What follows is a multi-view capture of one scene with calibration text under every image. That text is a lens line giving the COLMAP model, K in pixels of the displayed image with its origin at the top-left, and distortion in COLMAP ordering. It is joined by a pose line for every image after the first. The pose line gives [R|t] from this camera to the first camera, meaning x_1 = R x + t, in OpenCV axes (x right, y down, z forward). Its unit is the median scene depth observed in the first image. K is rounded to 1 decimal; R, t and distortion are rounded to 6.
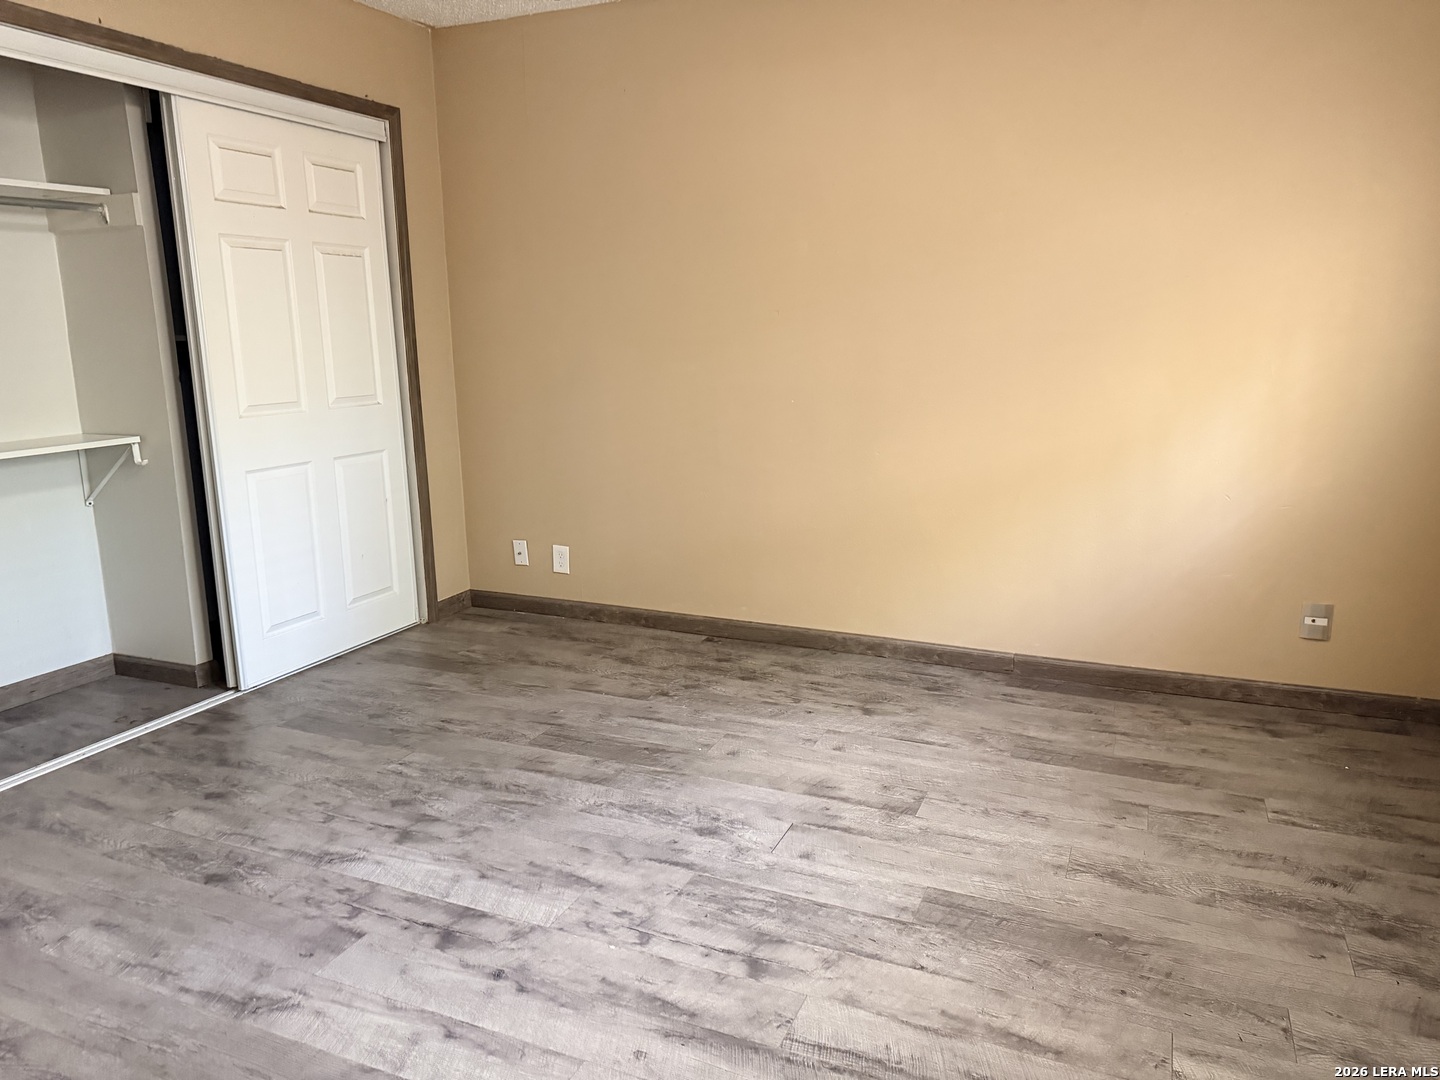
lens RADIAL K [[1008.9, 0, 718.5], [0, 1008.9, 538.1], [0, 0, 1]] dist [0.063551, -0.055283]
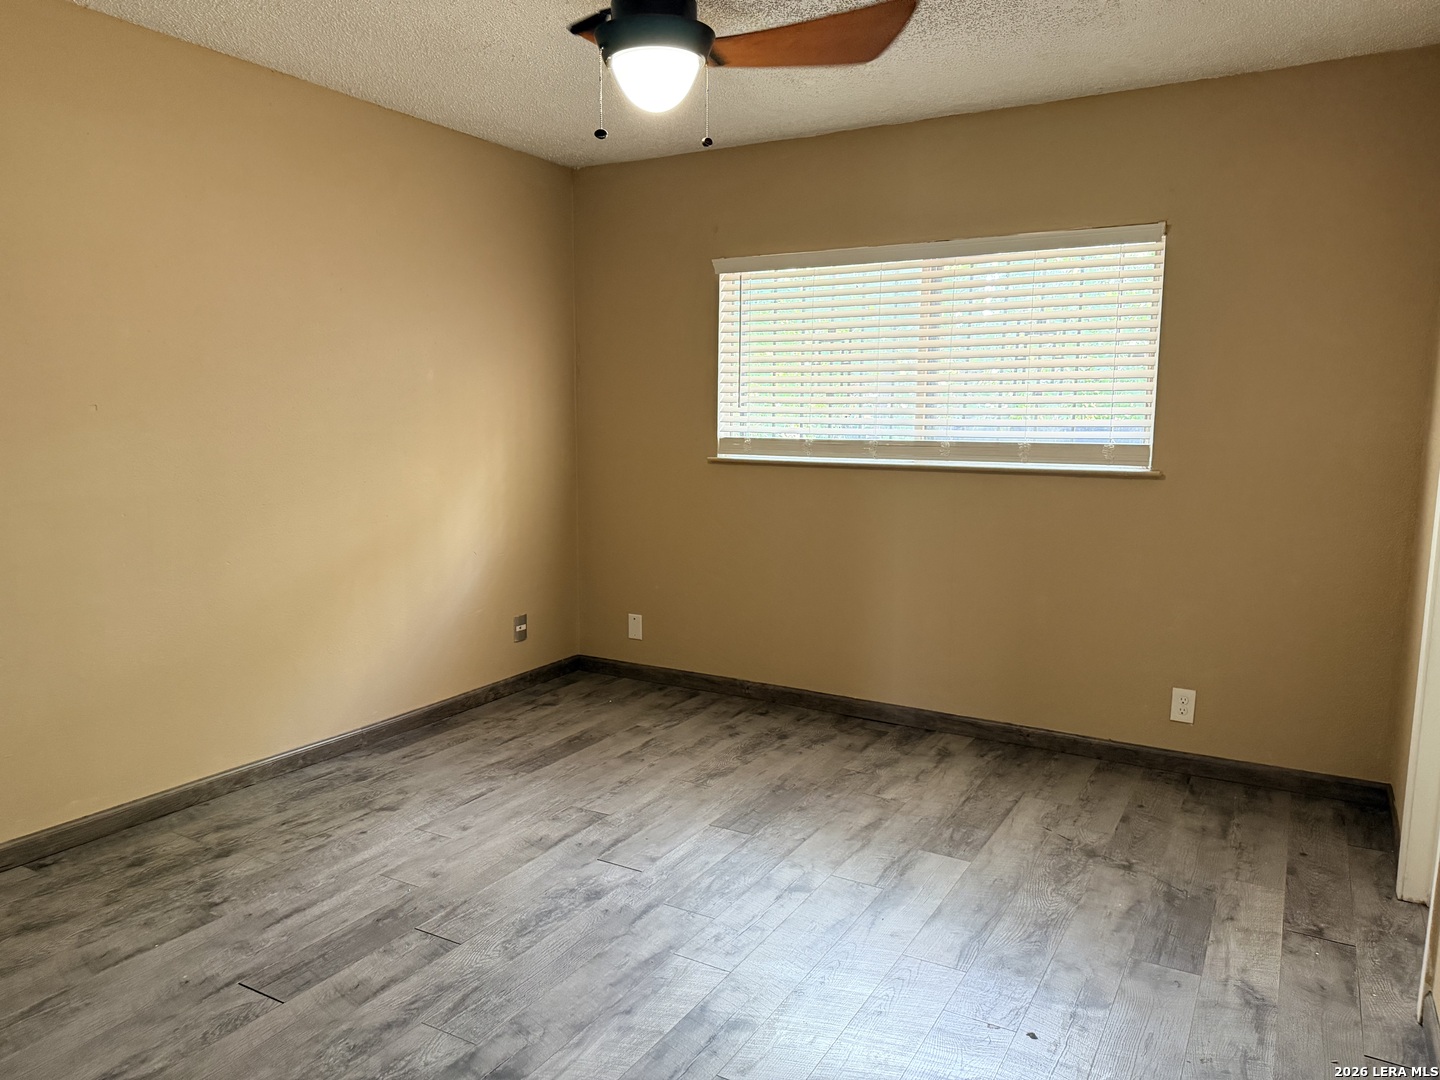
lens RADIAL K [[1008.9, 0, 721.4], [0, 1008.9, 528.8], [0, 0, 1]] dist [0.063551, -0.055283]
pose [[0.120403, -0.106580, 0.986987, -0.826094], [0.195790, 0.977241, 0.081643, -0.122939], [-0.973226, 0.183412, 0.138530, 0.524843]]
